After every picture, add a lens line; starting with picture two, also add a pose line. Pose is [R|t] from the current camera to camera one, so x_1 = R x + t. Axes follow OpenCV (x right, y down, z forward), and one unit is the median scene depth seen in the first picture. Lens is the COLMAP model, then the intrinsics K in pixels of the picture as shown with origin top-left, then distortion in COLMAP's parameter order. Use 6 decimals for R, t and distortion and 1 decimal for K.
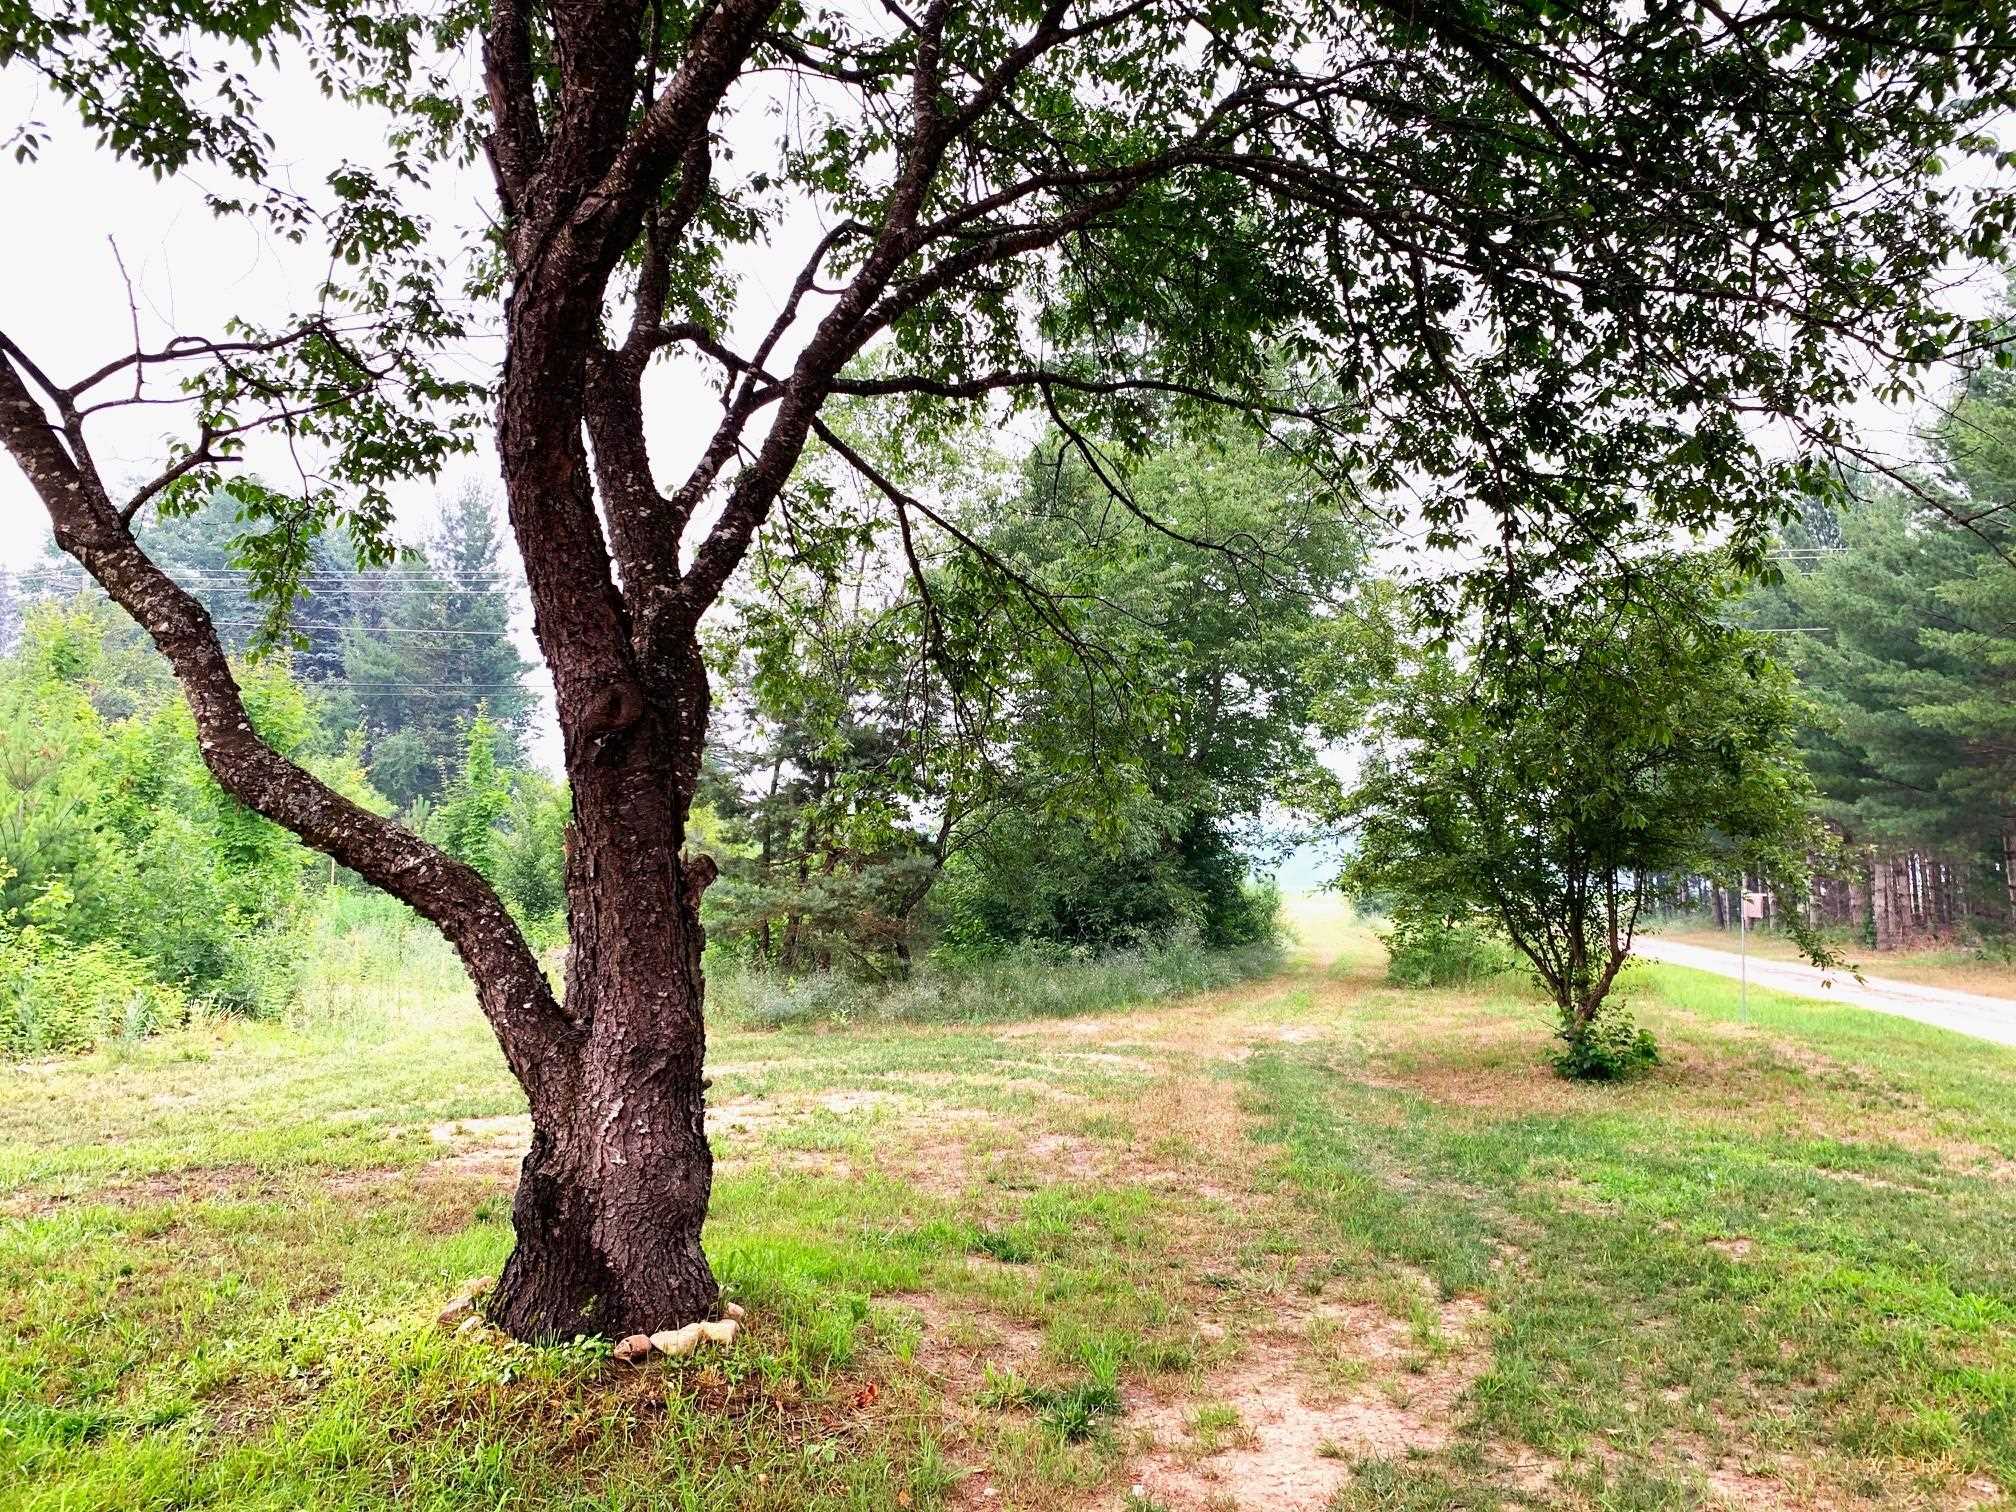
lens RADIAL K [[2540.8, 0, 1008.0], [0, 2540.8, 756.0], [0, 0, 1]] dist [0.467783, -3.231786]
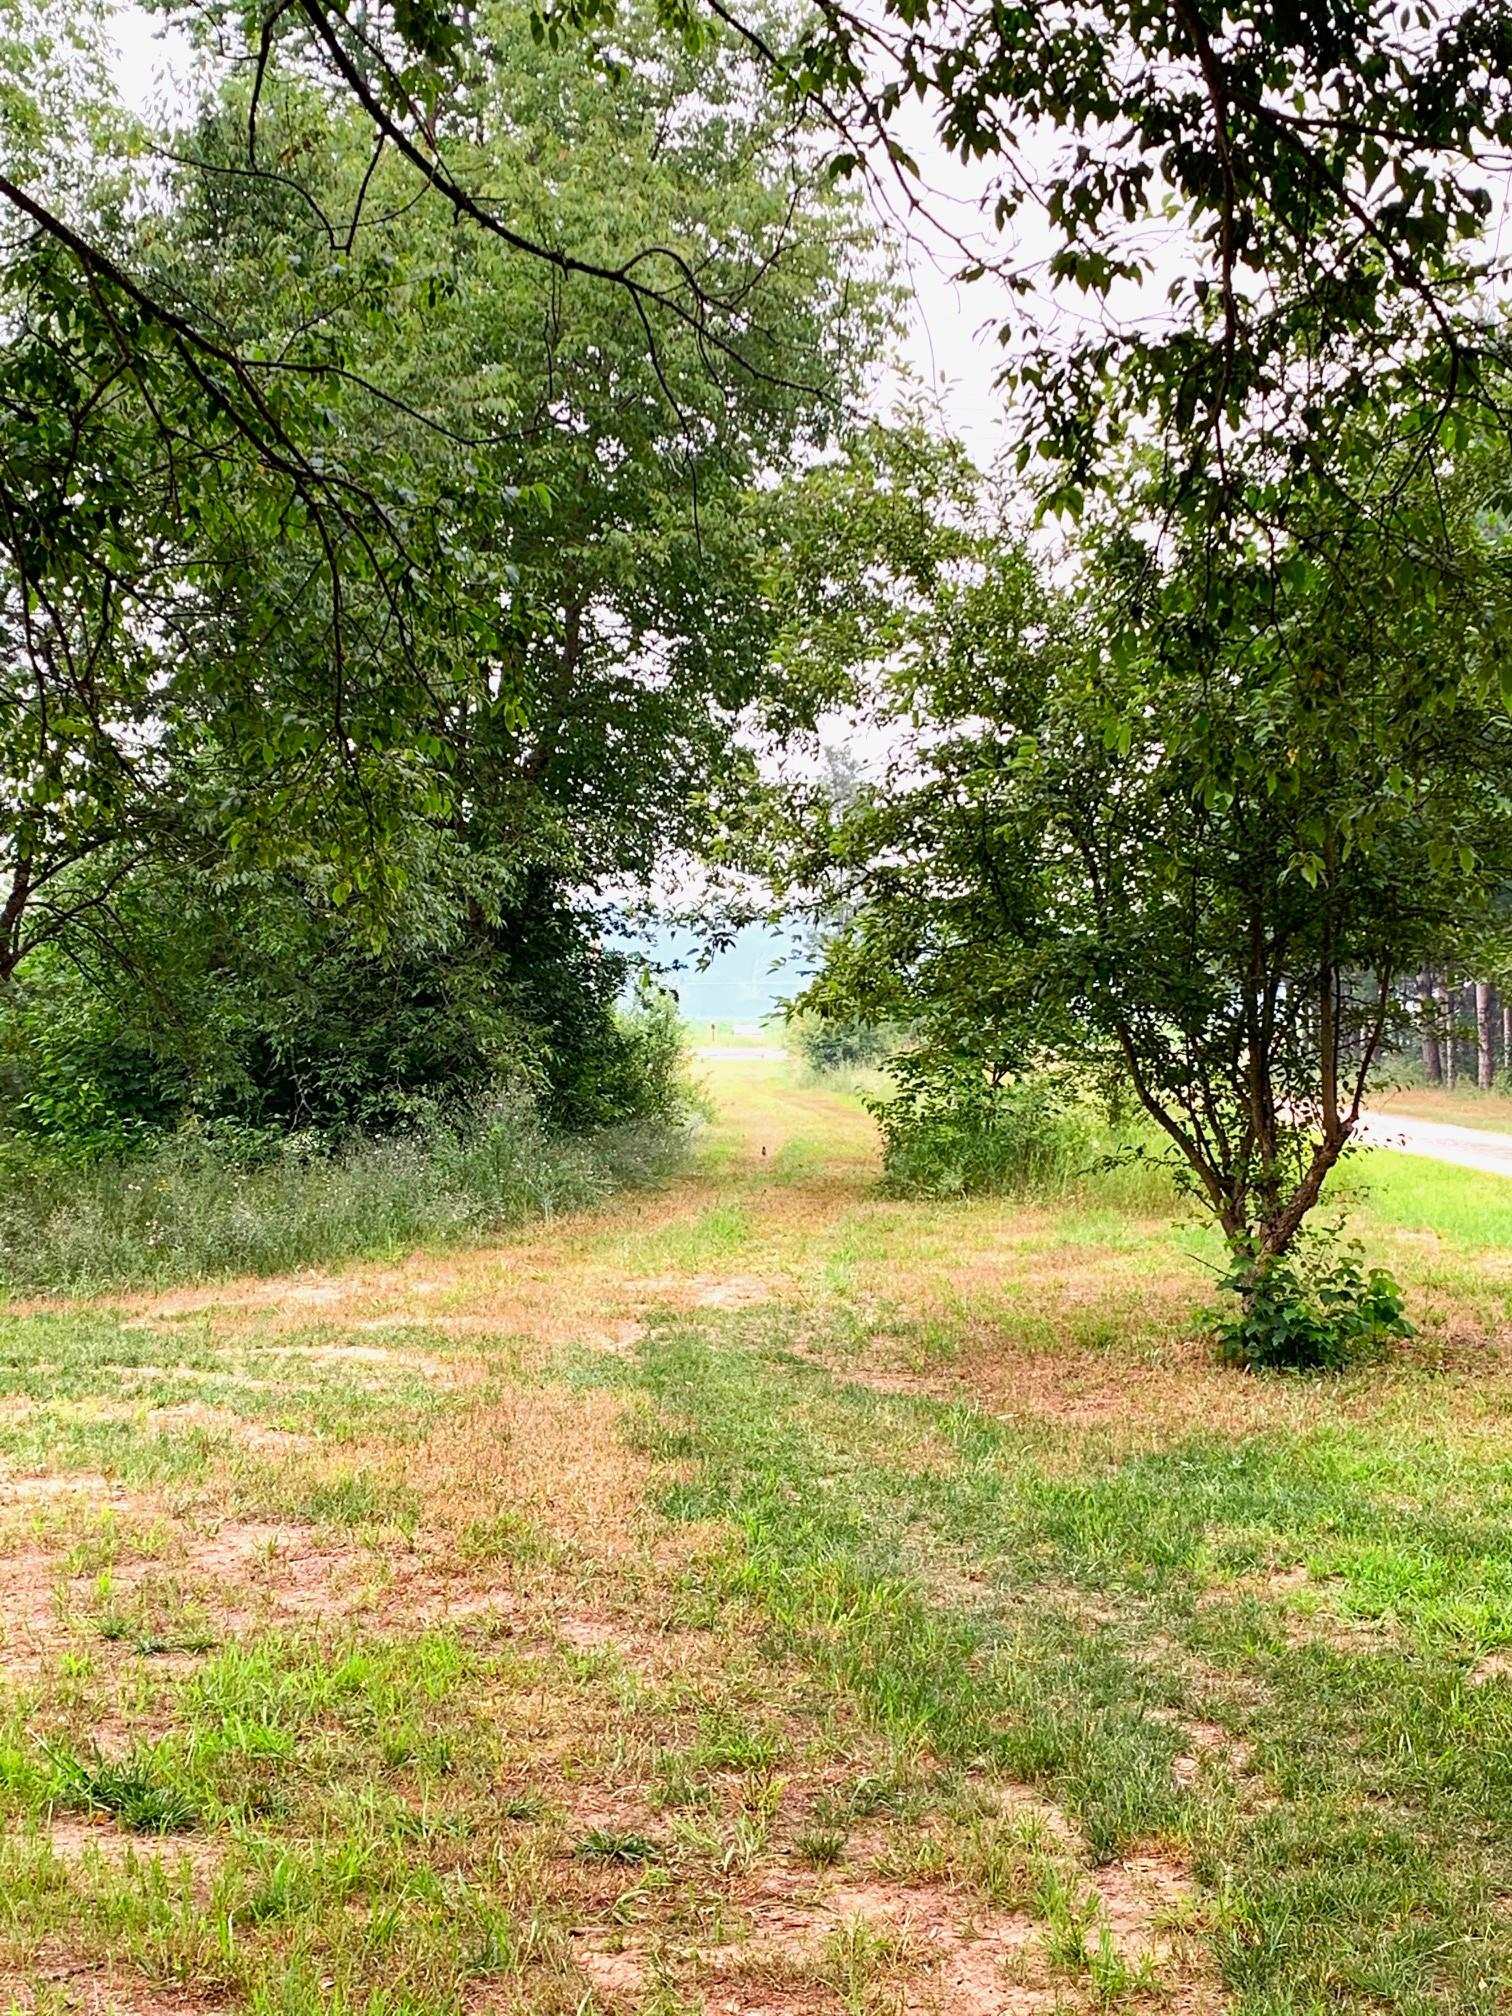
lens RADIAL K [[2458.2, 0, 756.0], [0, 2458.2, 1008.0], [0, 0, 1]] dist [0.201392, -0.535250]
pose [[0.971488, -0.000869, 0.237087, -0.000357], [-0.003927, 0.999797, 0.019756, 0.041997], [-0.237056, -0.020124, 0.971288, 0.529567]]
